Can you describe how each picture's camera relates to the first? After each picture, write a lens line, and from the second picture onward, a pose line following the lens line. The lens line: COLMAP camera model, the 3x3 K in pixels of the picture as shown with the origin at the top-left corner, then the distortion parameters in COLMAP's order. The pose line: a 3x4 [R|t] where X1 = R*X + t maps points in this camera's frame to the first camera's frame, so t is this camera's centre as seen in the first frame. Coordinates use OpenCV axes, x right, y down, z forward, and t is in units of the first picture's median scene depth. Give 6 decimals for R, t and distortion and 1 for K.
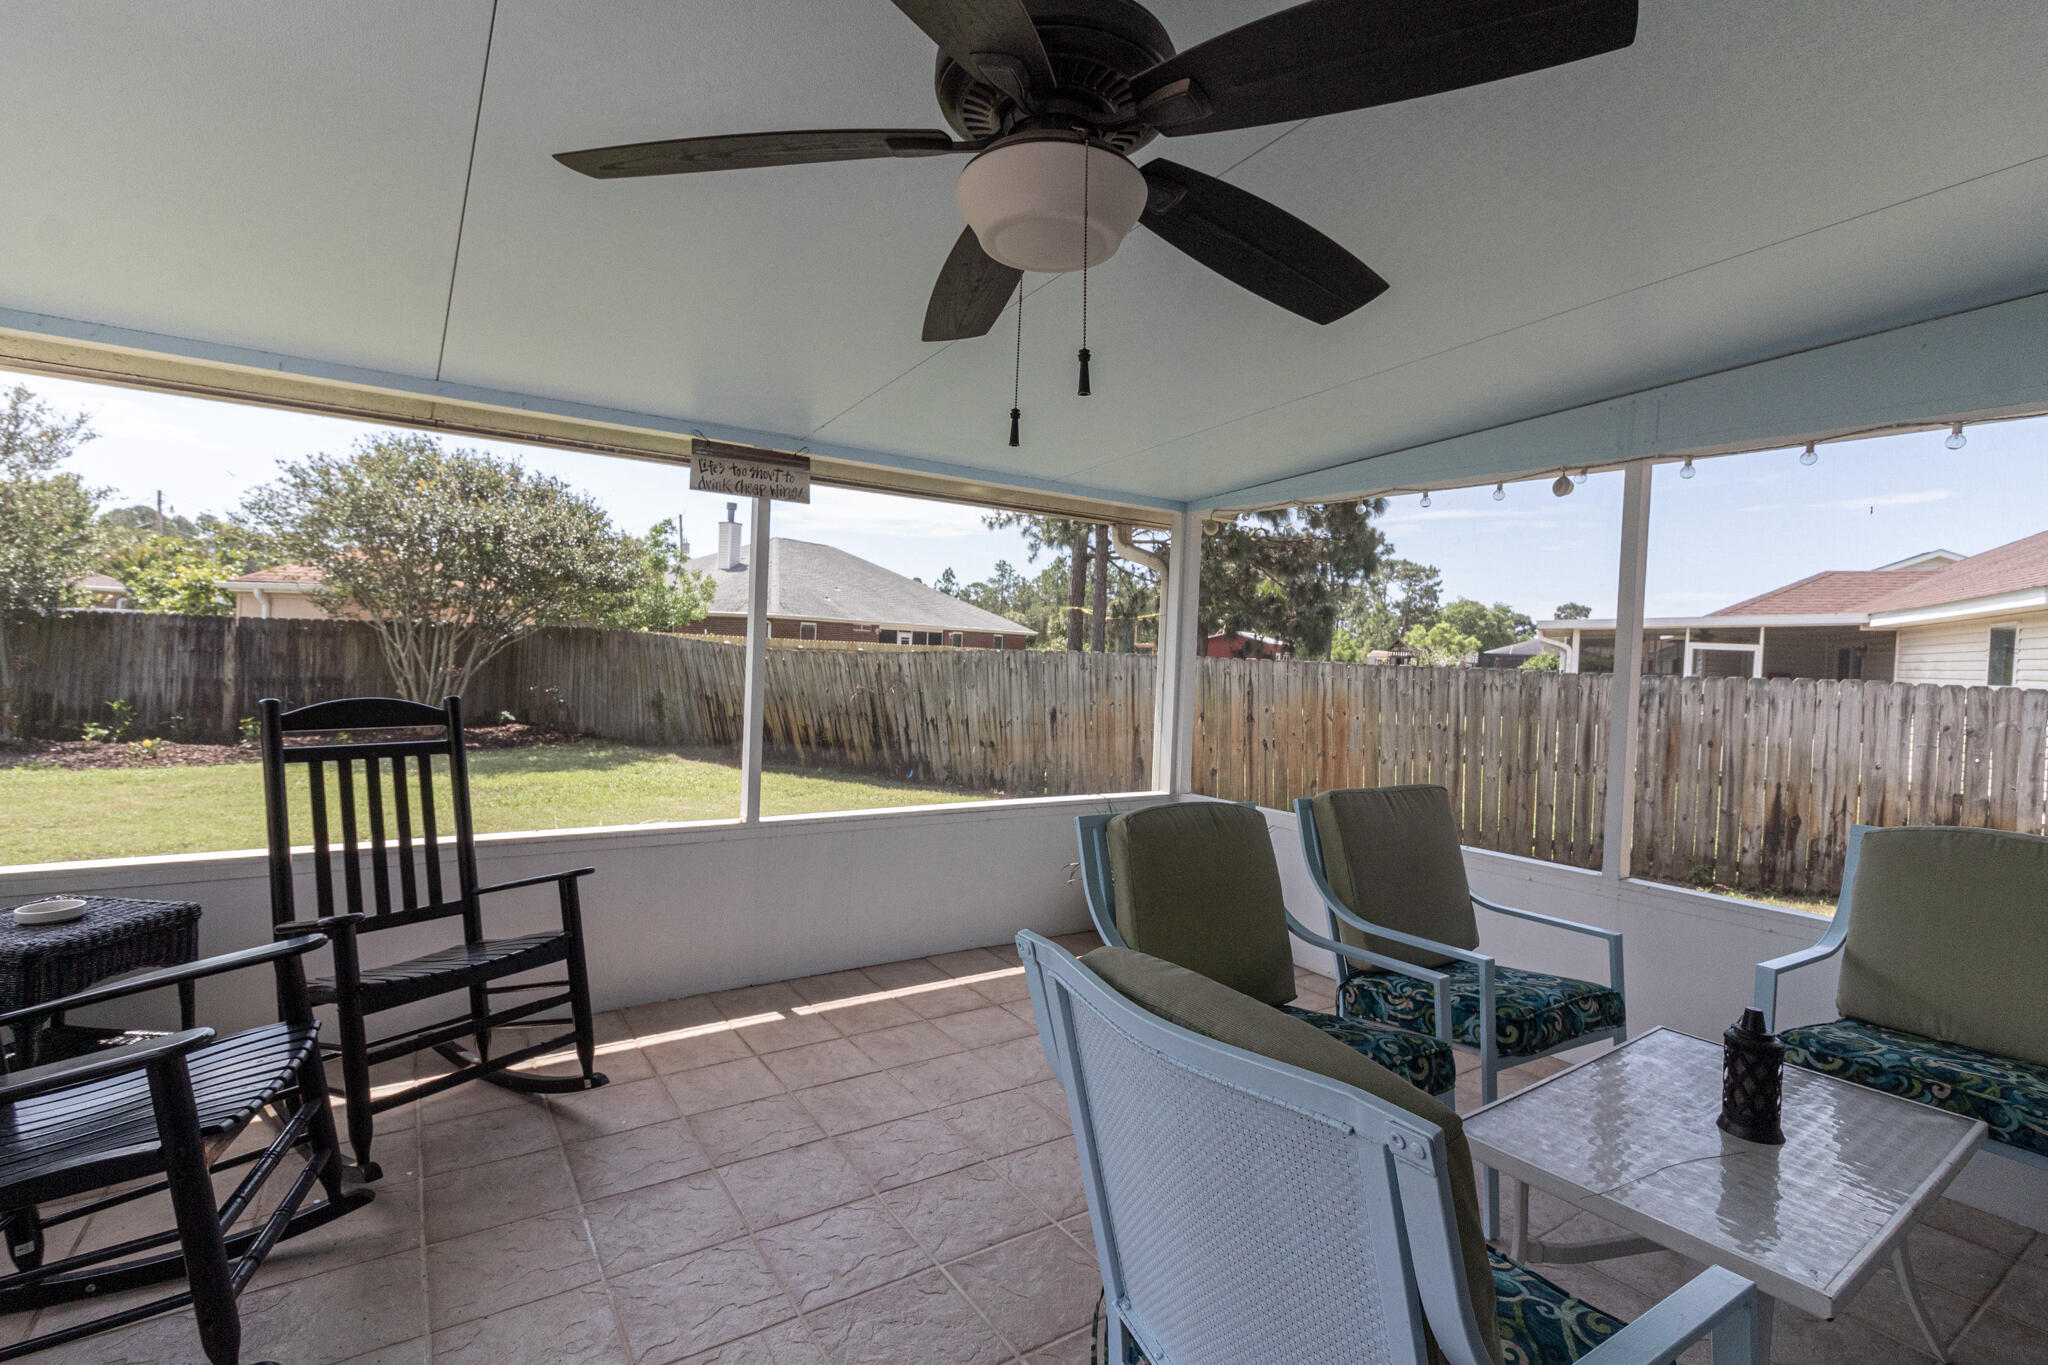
lens RADIAL K [[946.6, 0, 1020.3], [0, 946.6, 671.6], [0, 0, 1]] dist [0.000274, 0.000679]
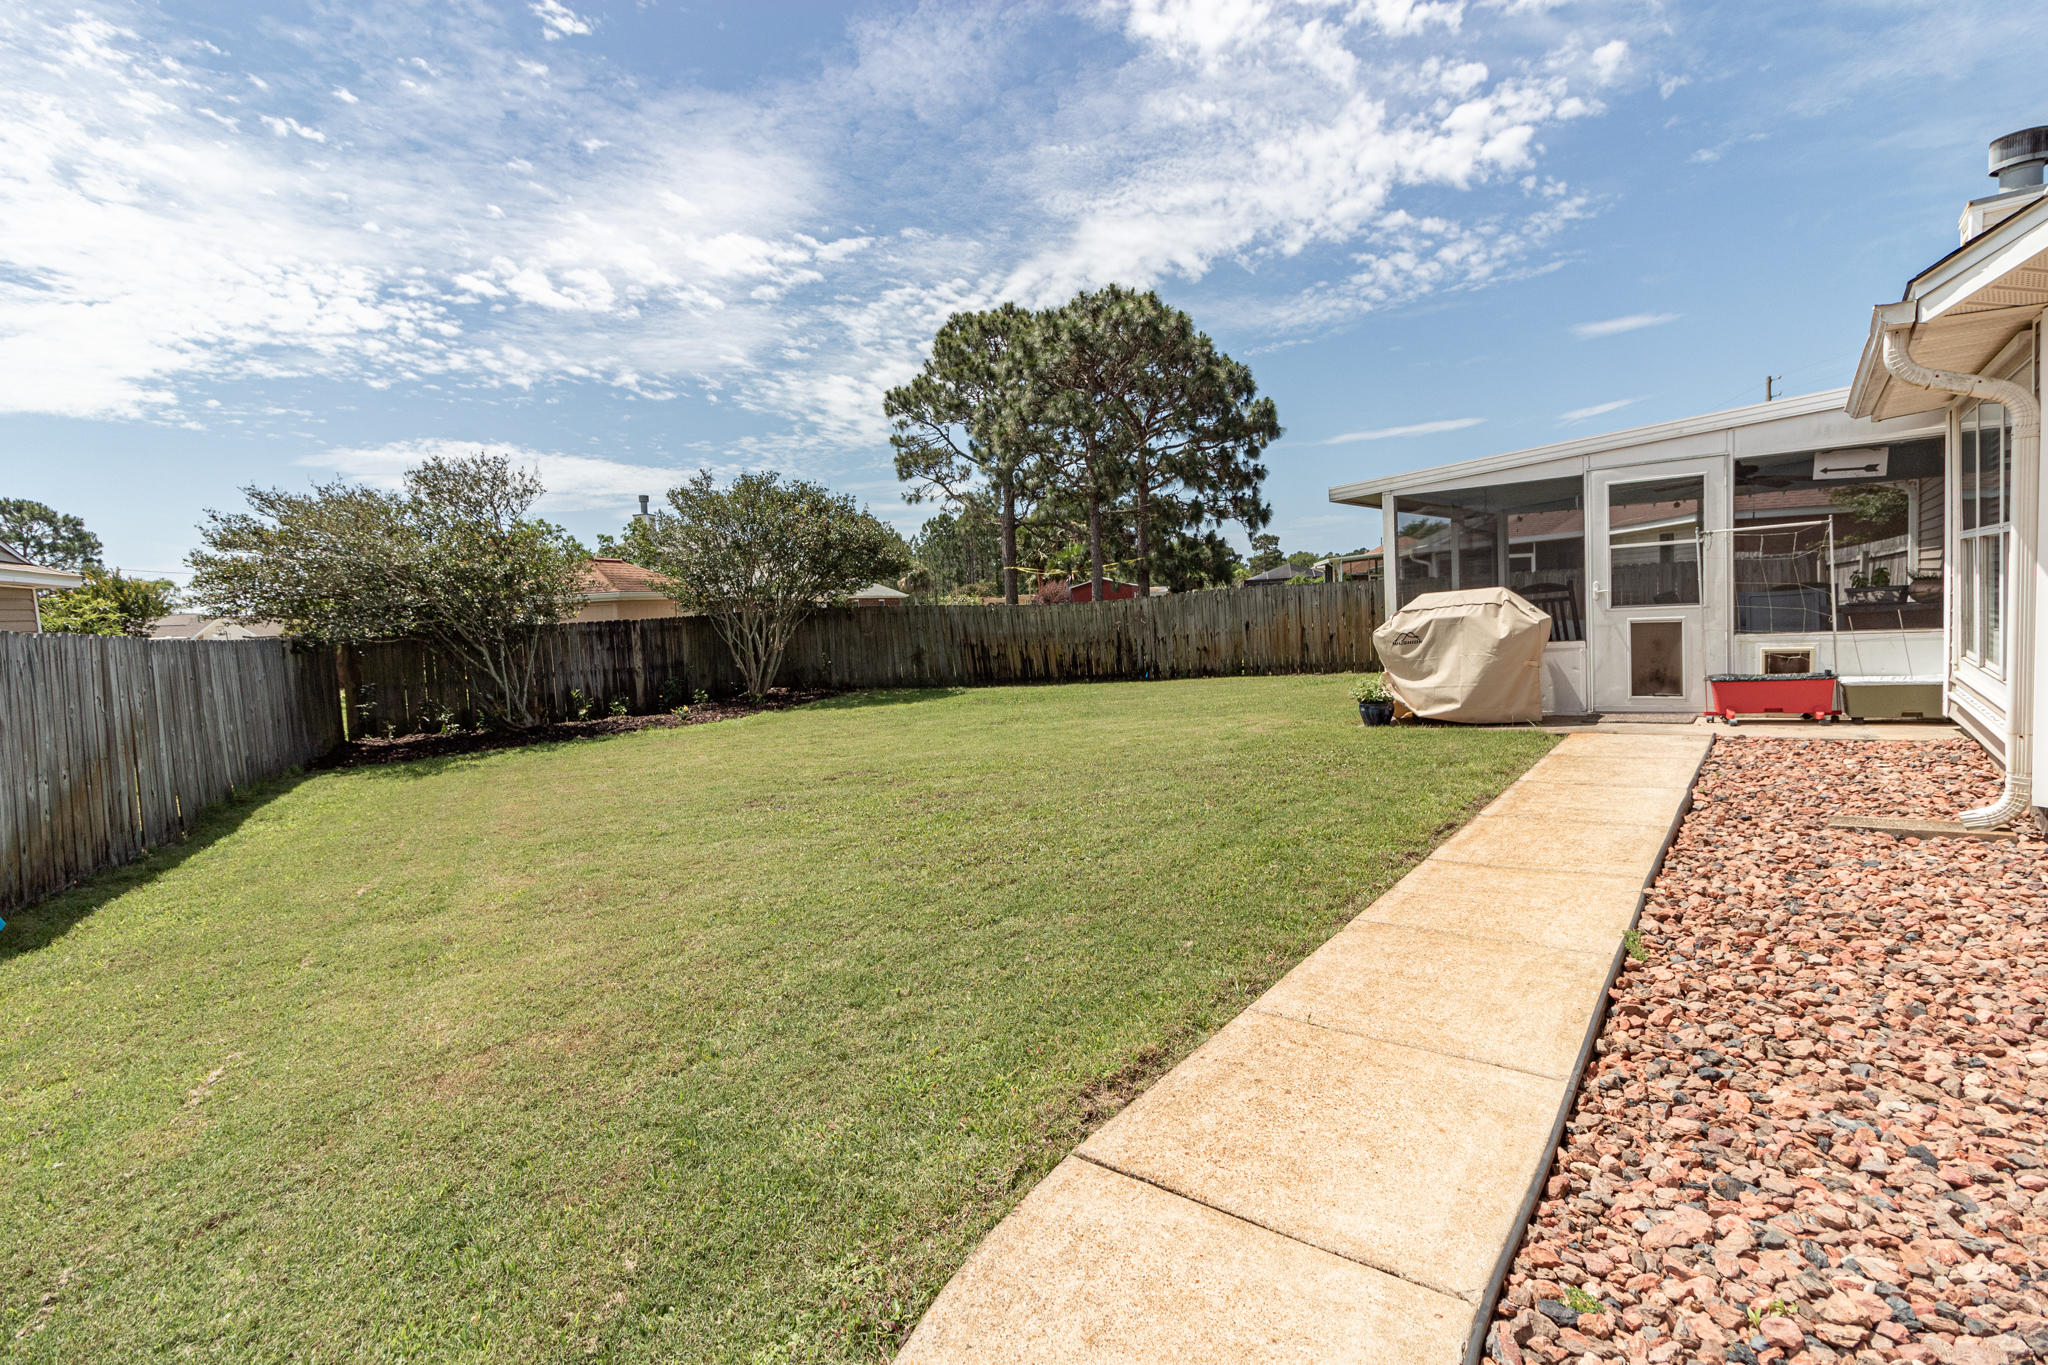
lens RADIAL K [[961.7, 0, 984.4], [0, 961.7, 635.6], [0, 0, 1]] dist [0.003454, 0.000749]
pose [[0.952007, -0.100568, 0.289083, -0.792510], [0.100010, 0.994846, 0.016739, -0.010073], [-0.289276, 0.012975, 0.957158, -0.435314]]
